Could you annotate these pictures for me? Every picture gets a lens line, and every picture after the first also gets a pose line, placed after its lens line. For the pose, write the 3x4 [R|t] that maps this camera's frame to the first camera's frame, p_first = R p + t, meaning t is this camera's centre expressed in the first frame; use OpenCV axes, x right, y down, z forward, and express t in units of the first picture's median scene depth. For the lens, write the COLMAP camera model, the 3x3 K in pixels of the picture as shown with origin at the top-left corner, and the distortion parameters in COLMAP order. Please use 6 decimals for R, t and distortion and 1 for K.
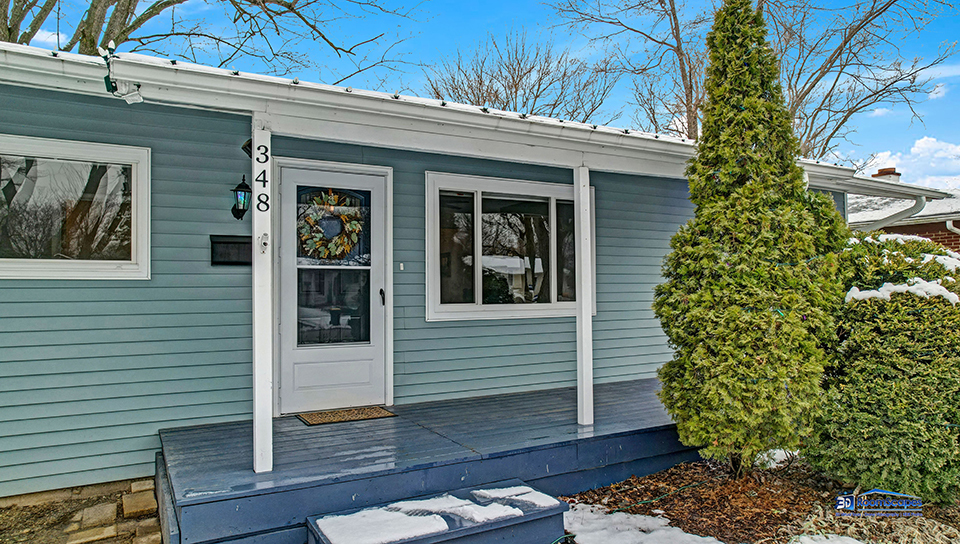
lens RADIAL K [[616.5, 0, 486.7], [0, 616.5, 273.4], [0, 0, 1]] dist [-0.035767, 0.006397]
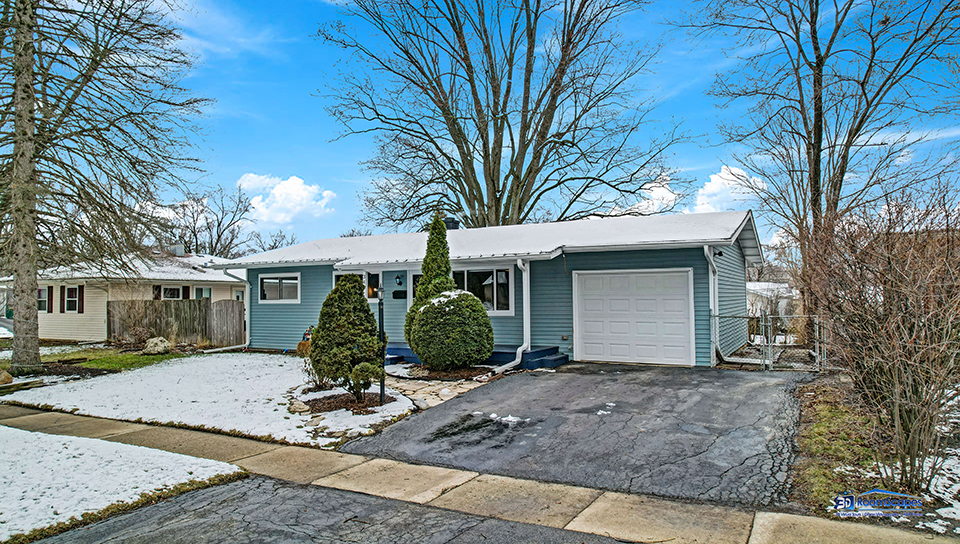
lens RADIAL K [[616.5, 0, 486.7], [0, 616.5, 273.4], [0, 0, 1]] dist [-0.035767, 0.006397]
pose [[0.531070, -0.035789, -0.846572, 2.669583], [0.031085, 0.999258, -0.022743, -0.056490], [0.846758, -0.014238, 0.531788, -0.447107]]
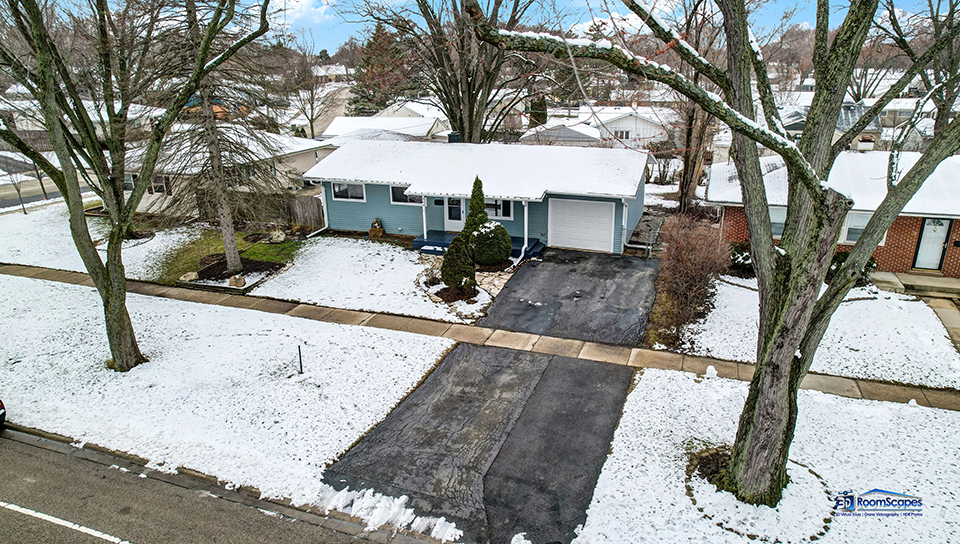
lens RADIAL K [[616.5, 0, 486.7], [0, 616.5, 273.4], [0, 0, 1]] dist [-0.035767, 0.006397]
pose [[0.647533, 0.244215, -0.721845, 3.900197], [0.034017, 0.937049, 0.347538, -1.298766], [0.761278, -0.249597, 0.598462, -2.121523]]
